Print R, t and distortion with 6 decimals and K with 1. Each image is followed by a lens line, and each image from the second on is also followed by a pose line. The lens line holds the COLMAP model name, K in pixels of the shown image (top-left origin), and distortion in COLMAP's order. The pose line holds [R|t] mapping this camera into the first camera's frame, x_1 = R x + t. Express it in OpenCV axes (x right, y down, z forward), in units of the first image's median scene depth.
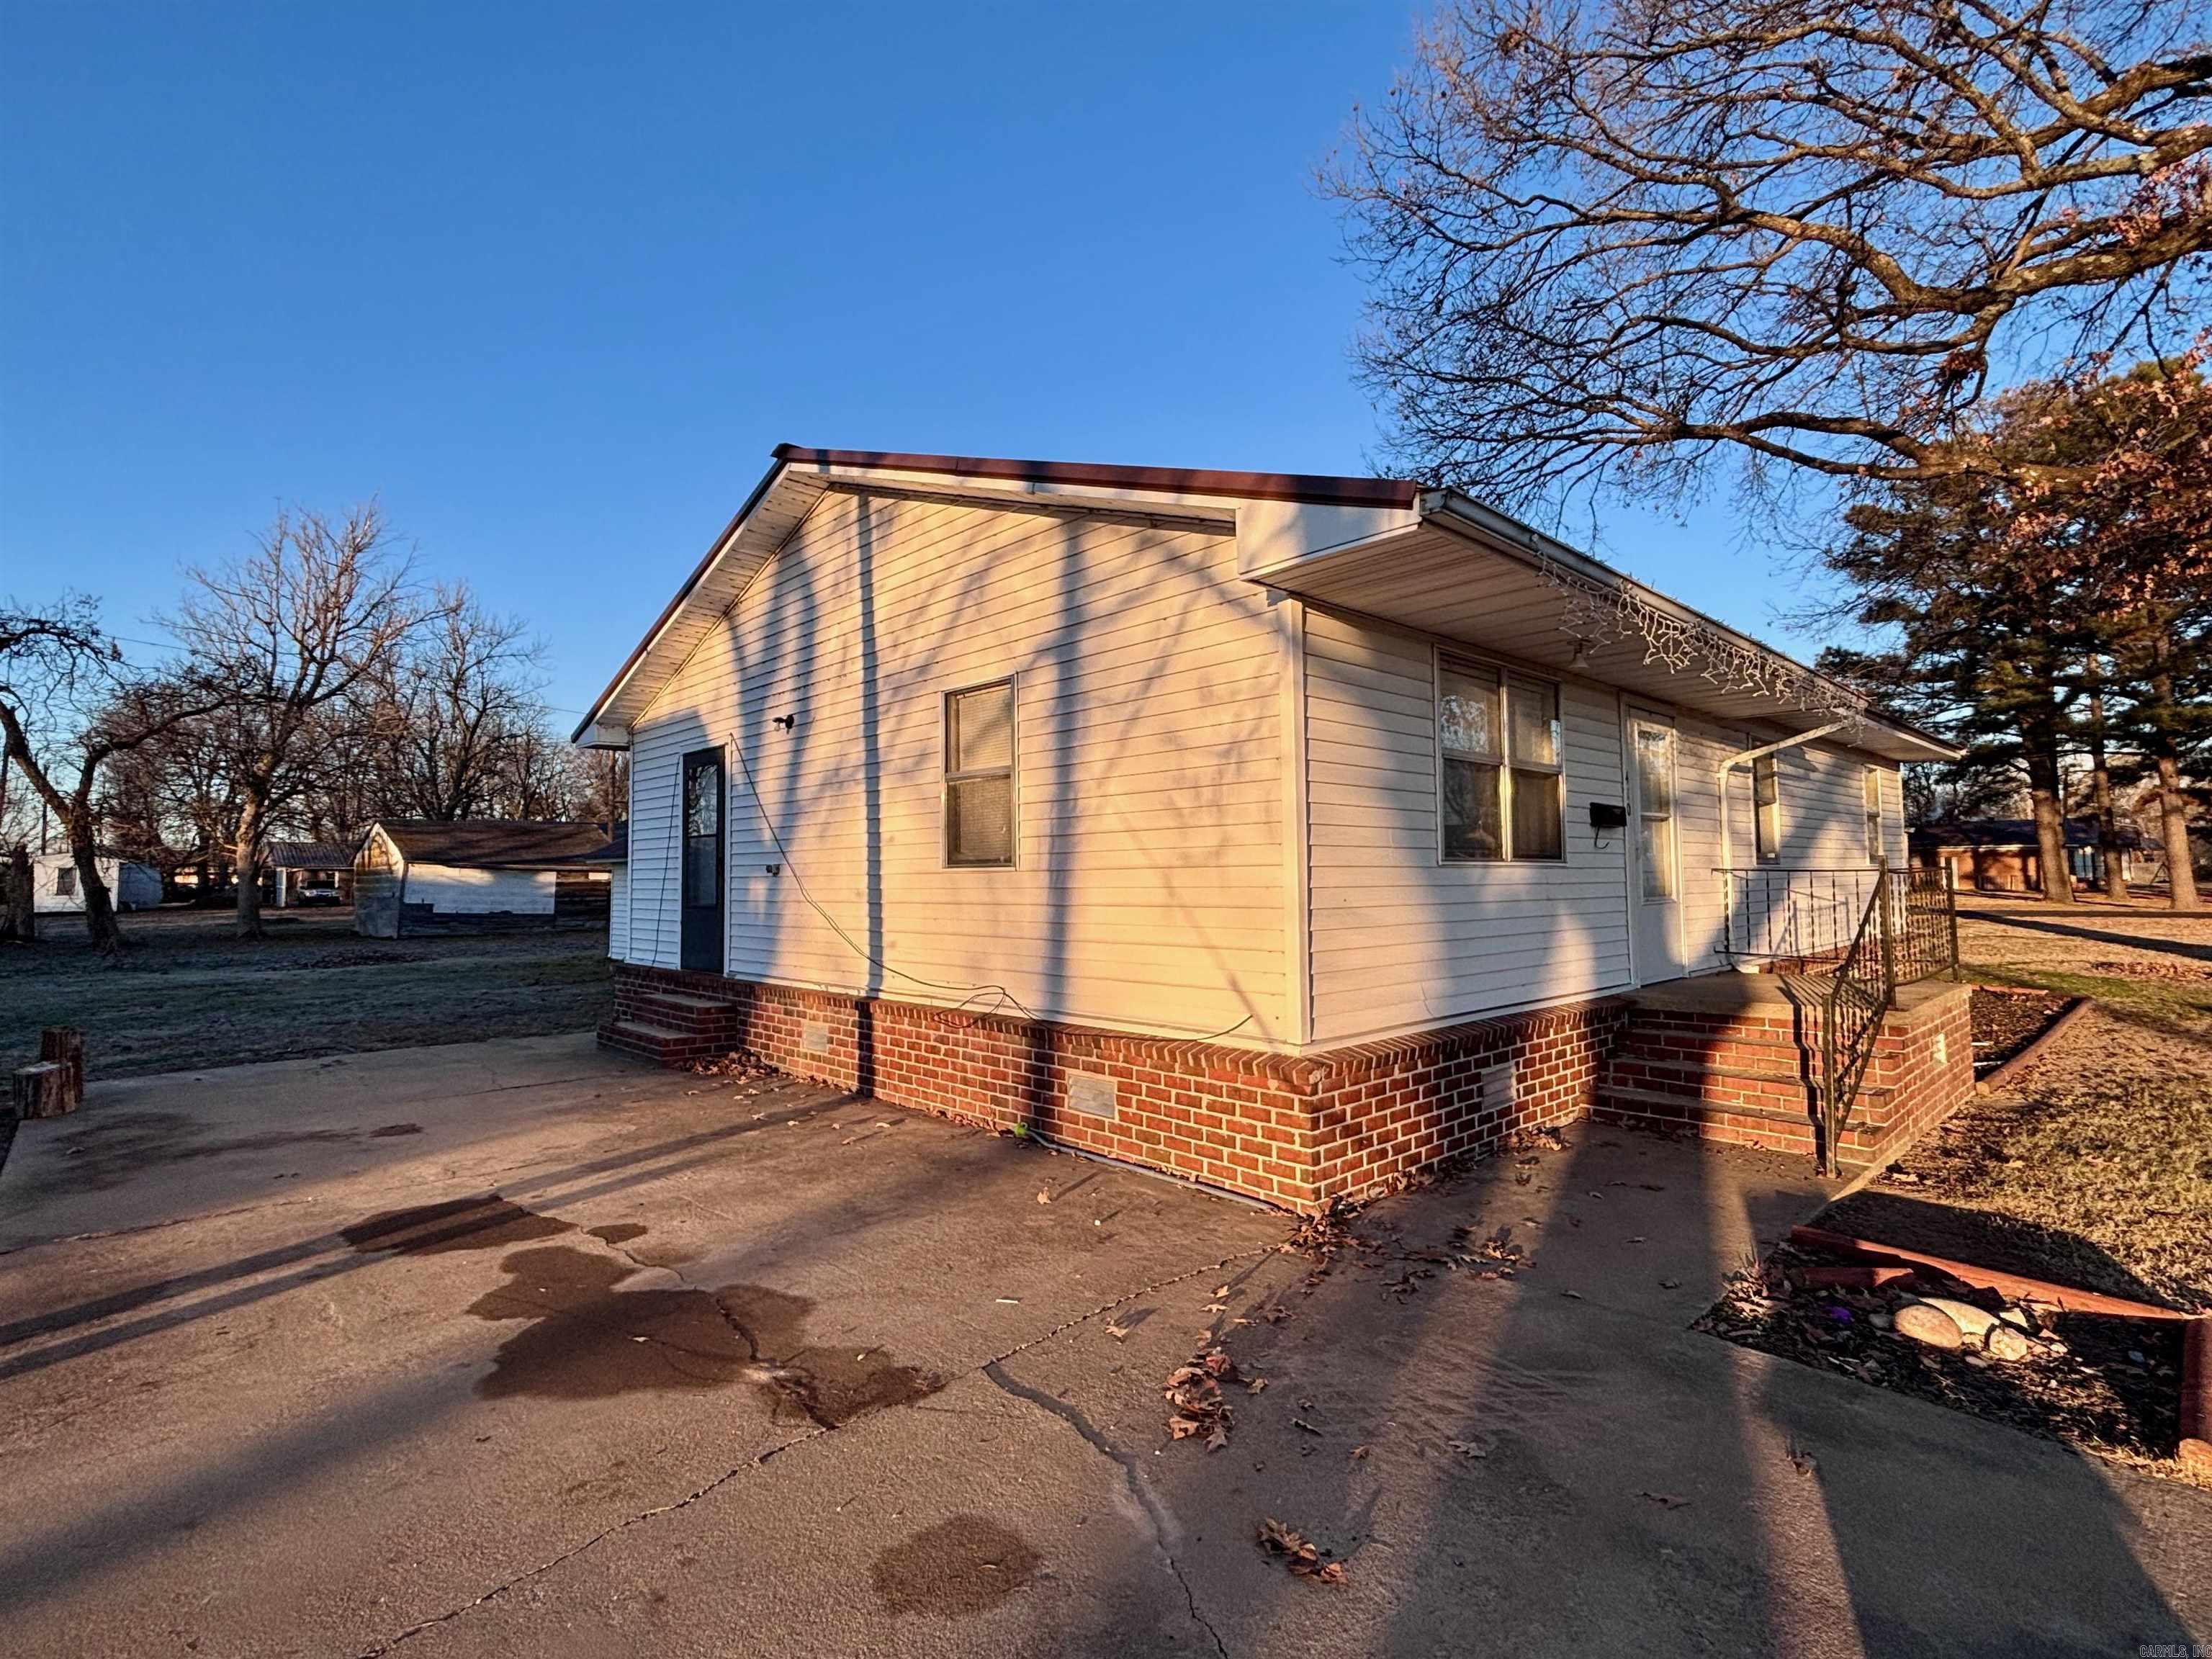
lens RADIAL K [[1027.8, 0, 1106.0], [0, 1027.8, 829.5], [0, 0, 1]] dist [-0.002405, -0.001339]
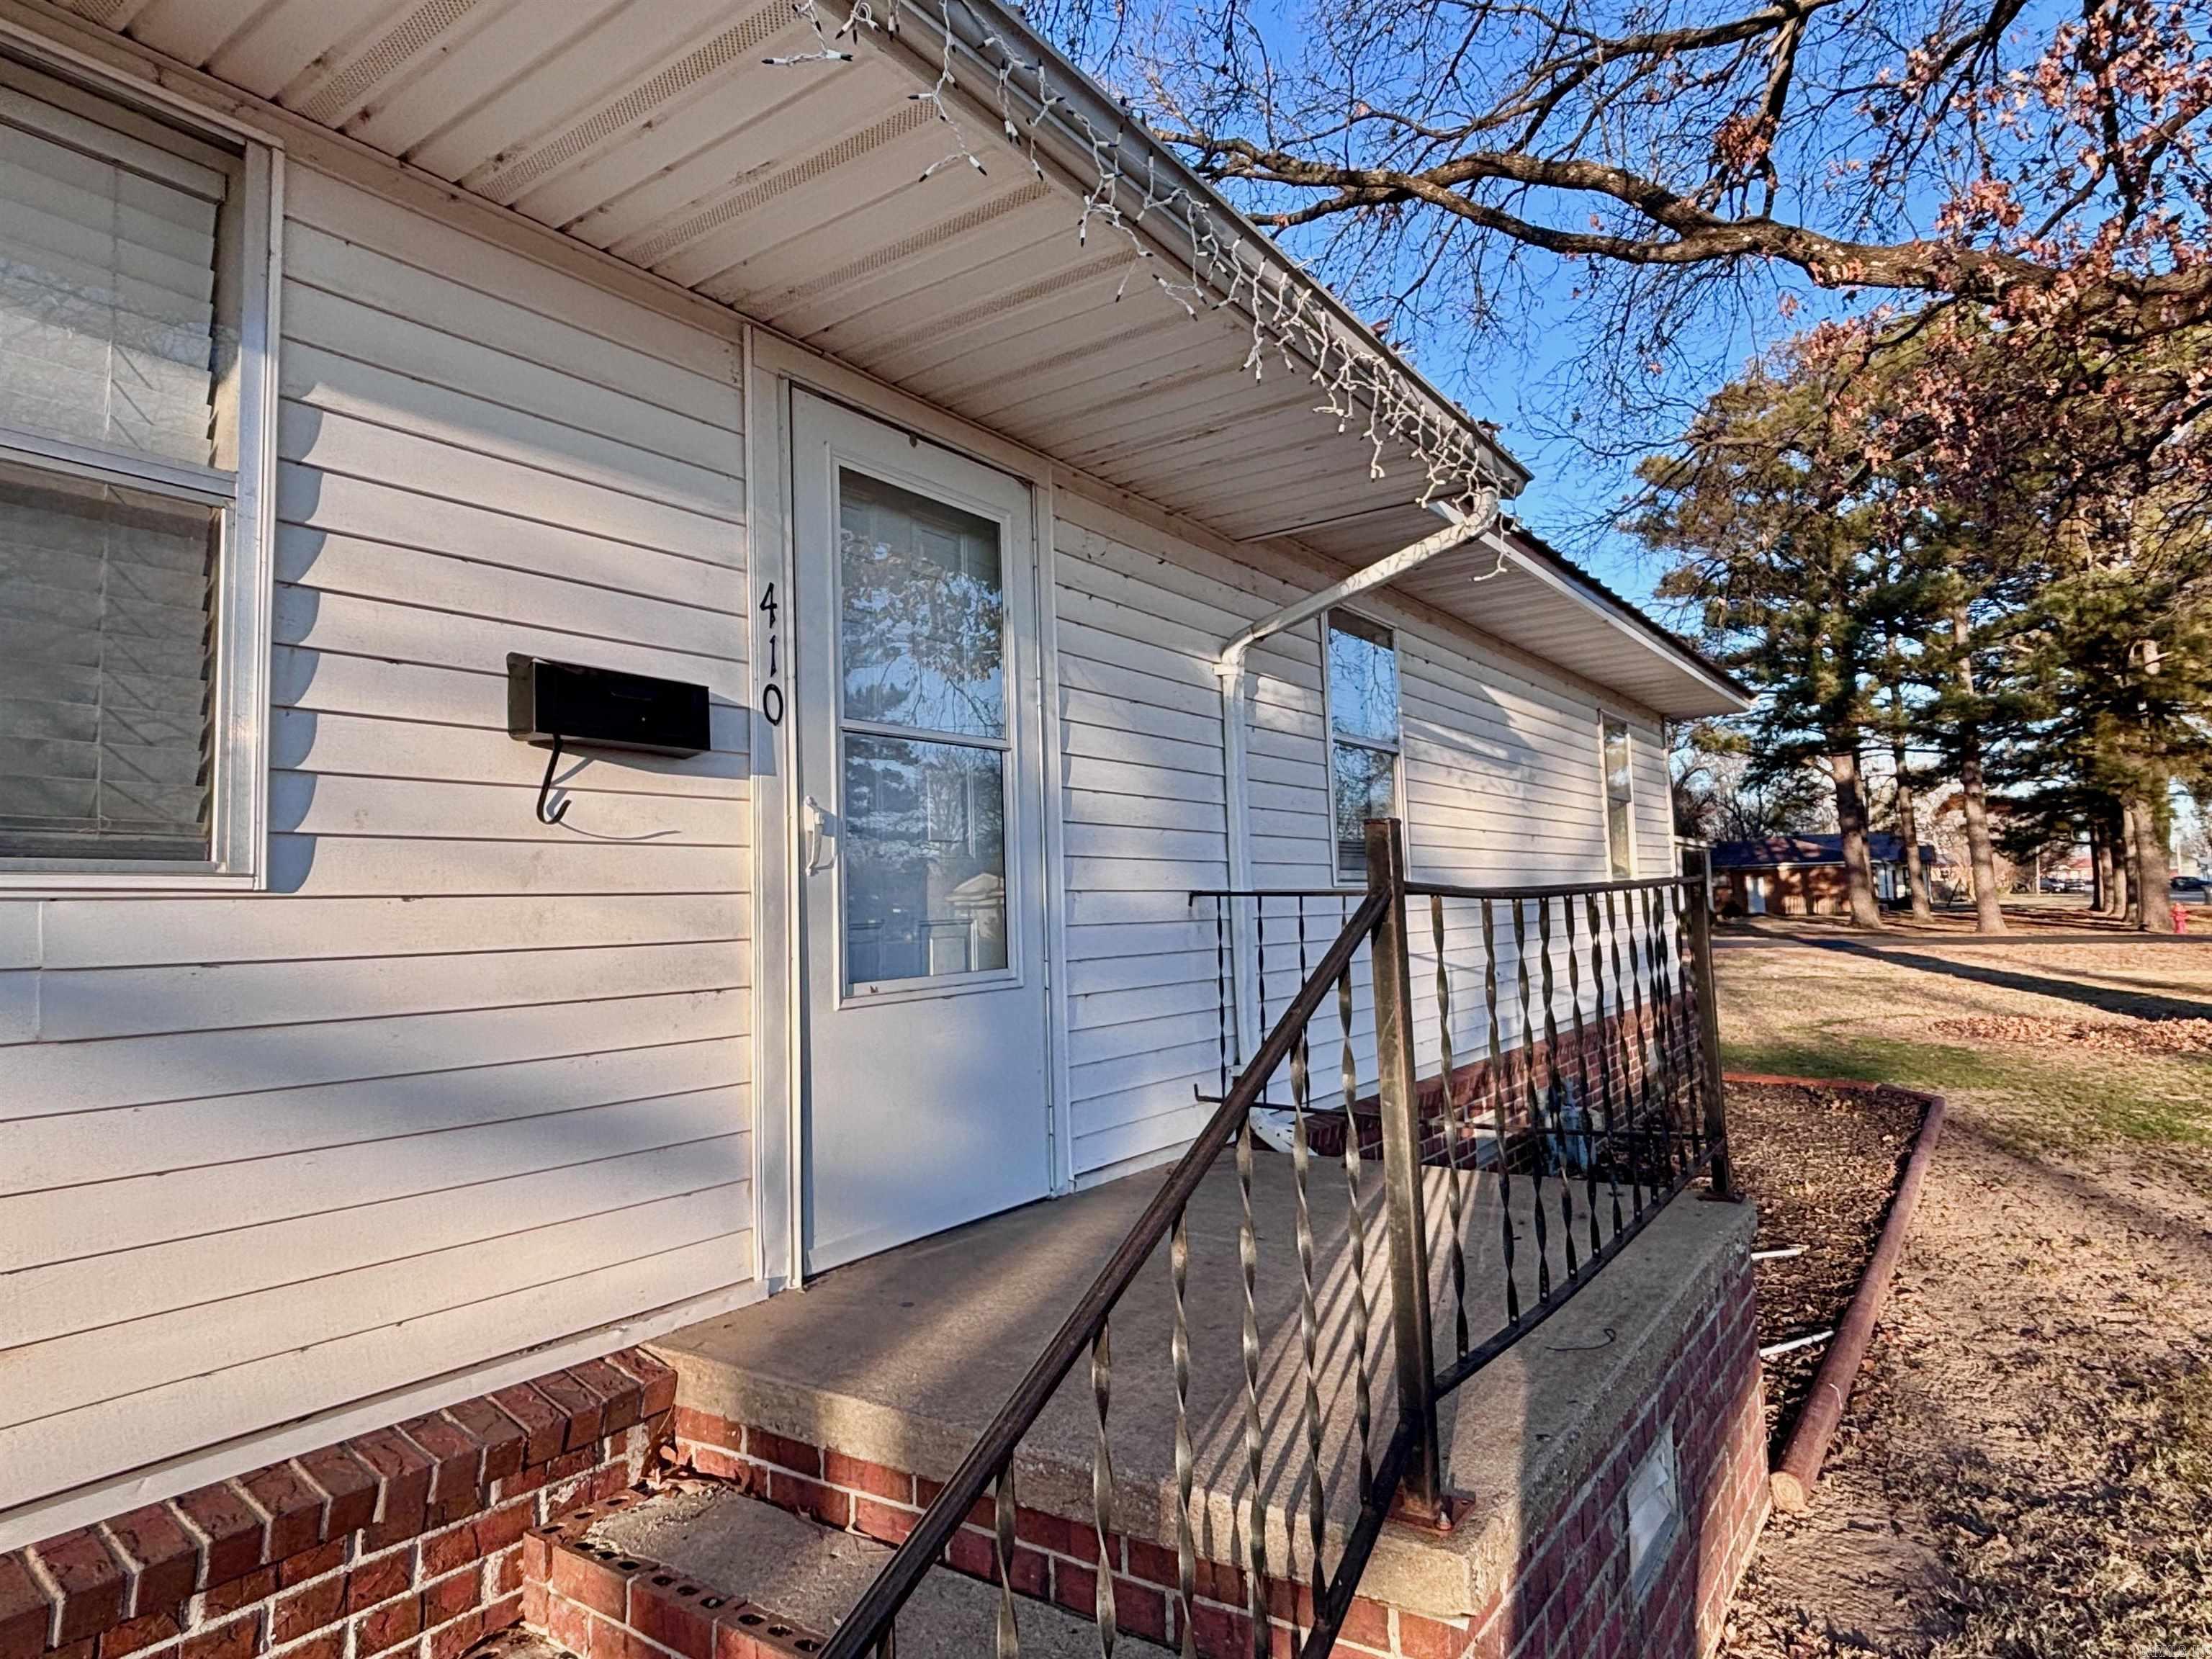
lens RADIAL K [[1282.4, 0, 1106.0], [0, 1282.4, 829.5], [0, 0, 1]] dist [-0.005557, -0.001346]
pose [[0.976173, -0.003609, 0.216962, 0.567143], [0.007712, 0.999807, -0.018065, 0.028839], [-0.216855, 0.019308, 0.976013, 0.659109]]
